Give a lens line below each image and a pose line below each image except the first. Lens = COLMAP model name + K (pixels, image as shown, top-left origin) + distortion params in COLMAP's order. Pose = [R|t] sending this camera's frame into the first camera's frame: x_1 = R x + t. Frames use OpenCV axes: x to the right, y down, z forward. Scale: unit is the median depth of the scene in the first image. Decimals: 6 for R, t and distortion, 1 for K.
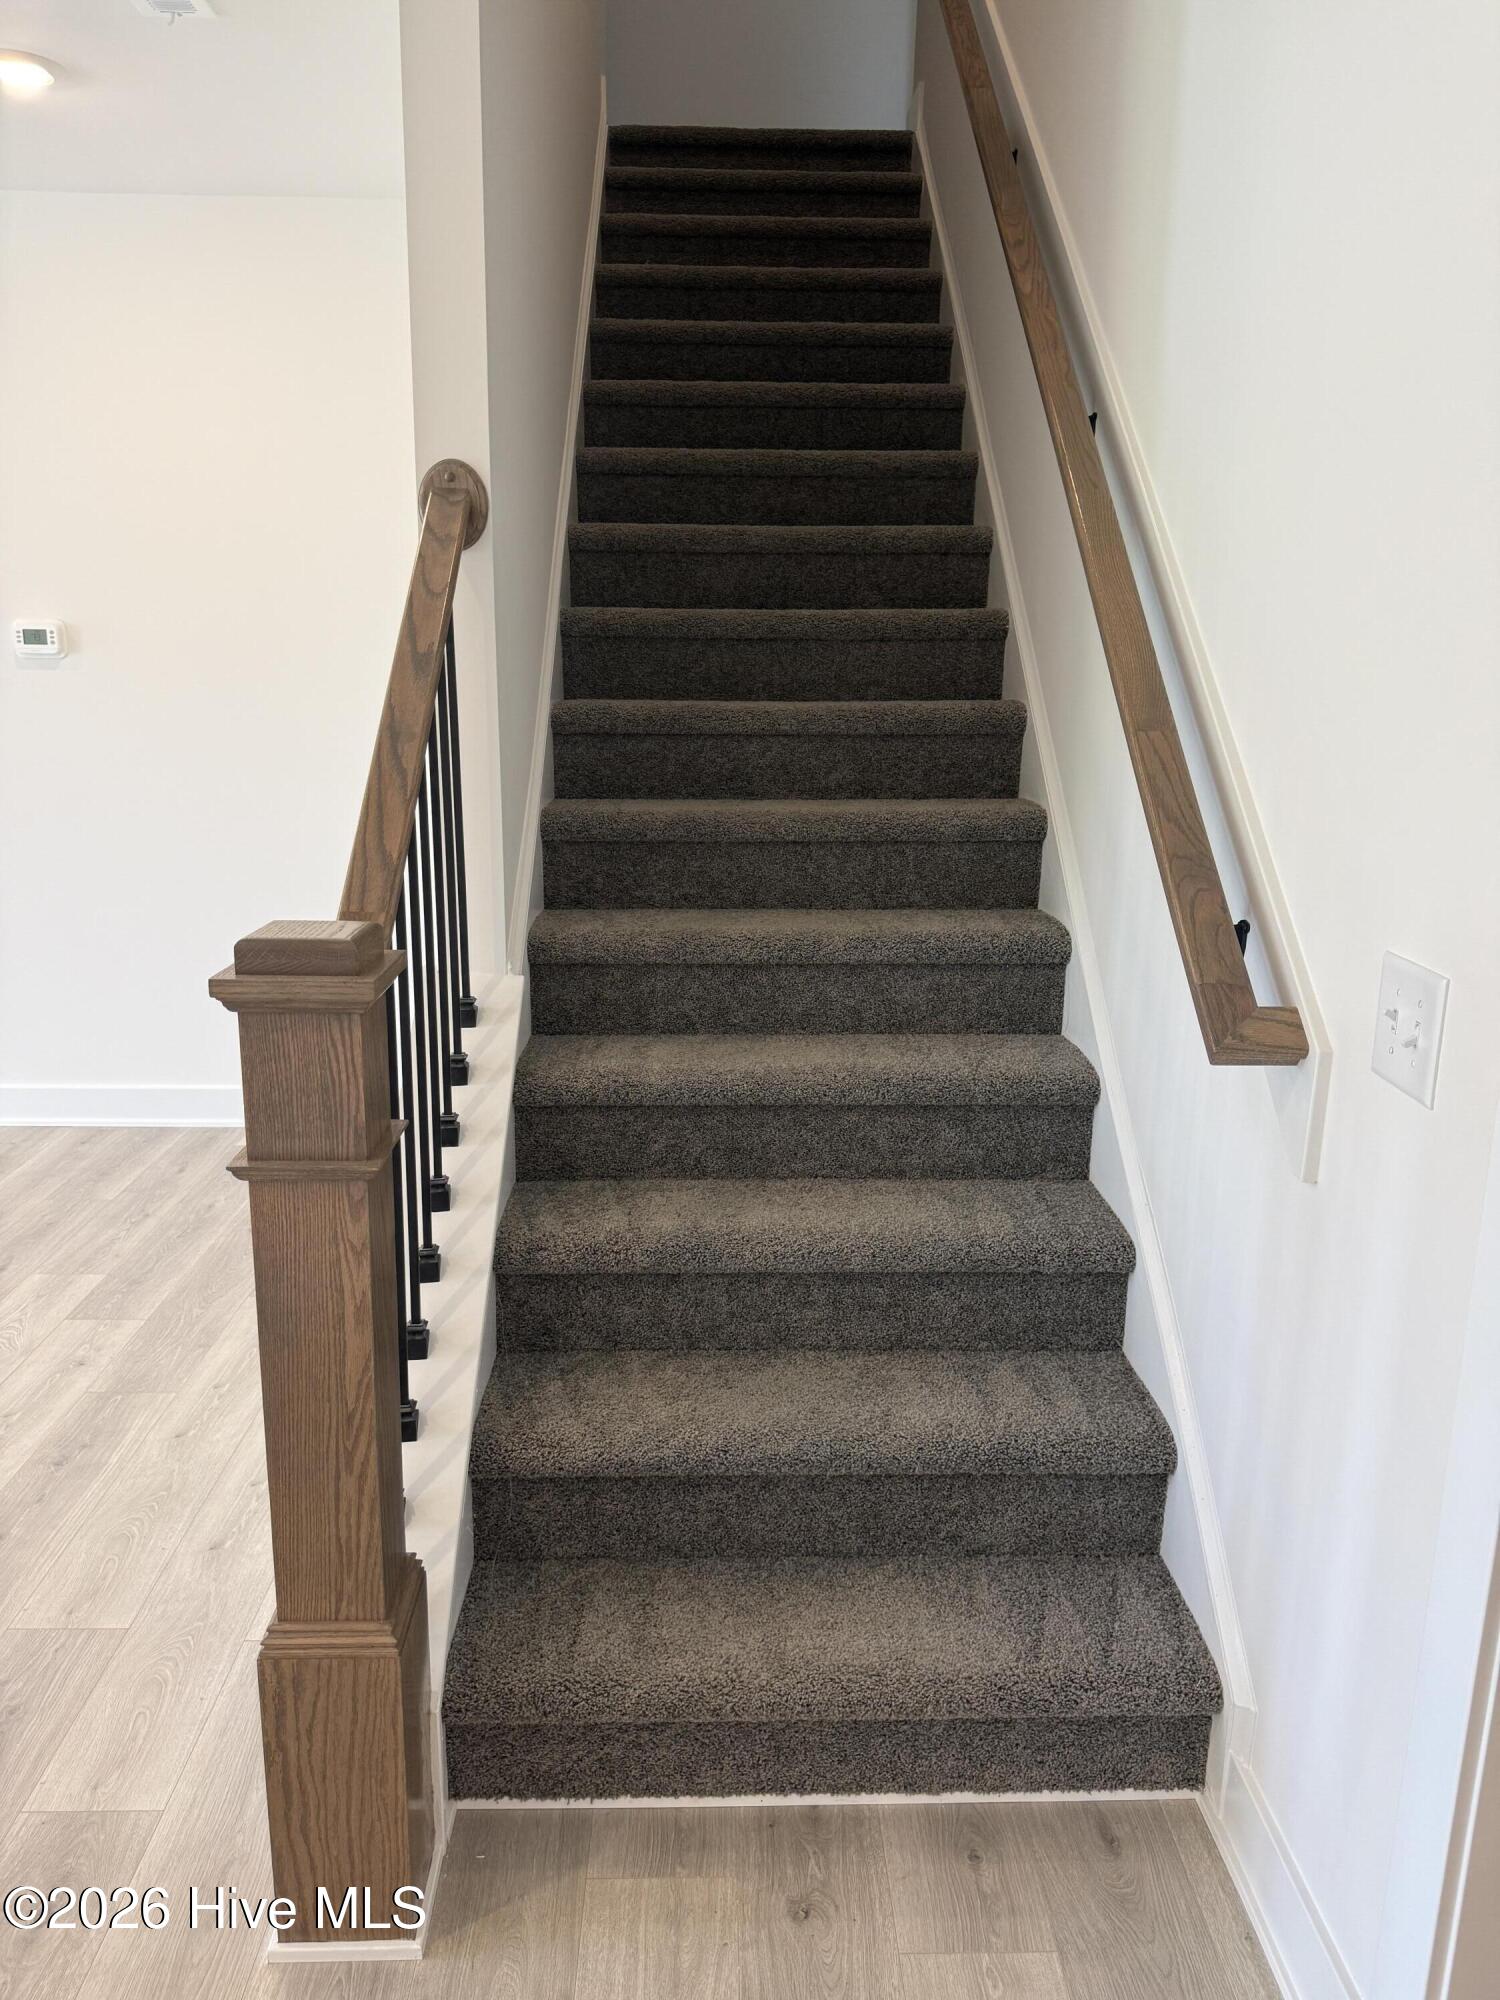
lens RADIAL K [[1397.4, 0, 750.0], [0, 1397.4, 1000.0], [0, 0, 1]] dist [0.095898, -0.144903]
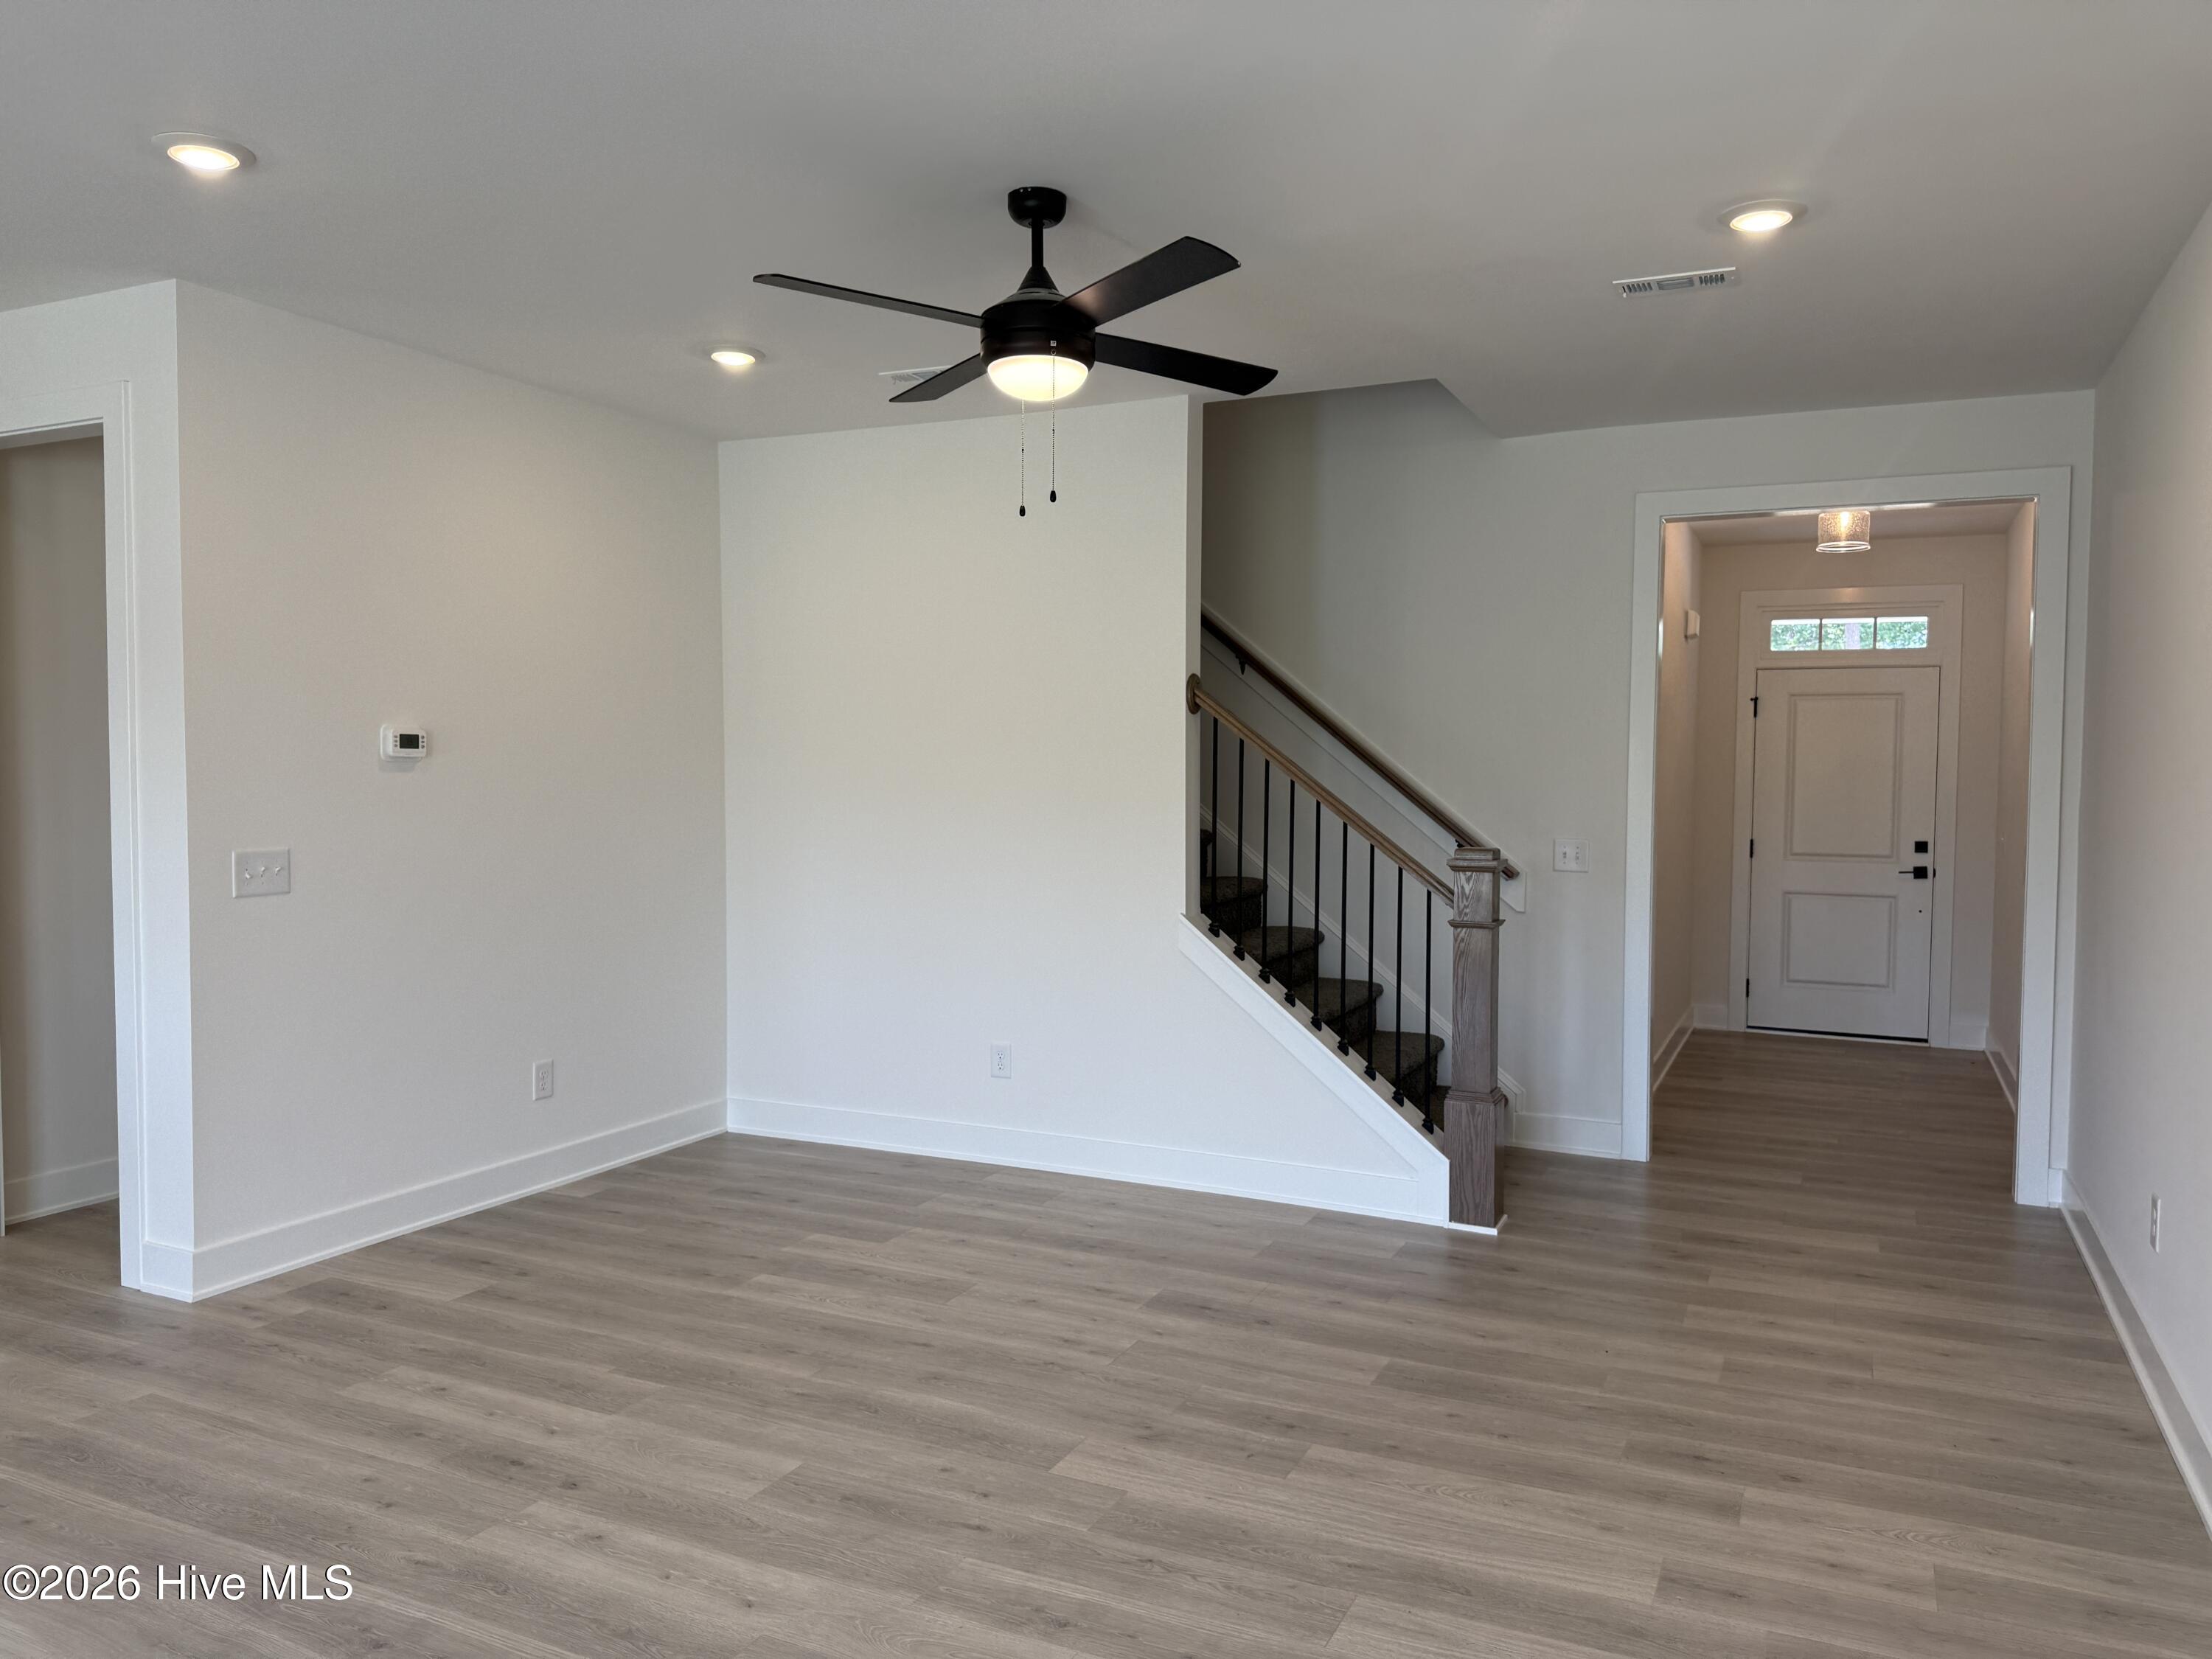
lens RADIAL K [[1545.6, 0, 1106.0], [0, 1545.6, 829.5], [0, 0, 1]] dist [0.095898, -0.144903]
pose [[0.452661, -0.049174, 0.890326, -1.490515], [0.206175, 0.977193, -0.050851, -0.034227], [-0.867520, 0.206581, 0.452475, 0.061584]]
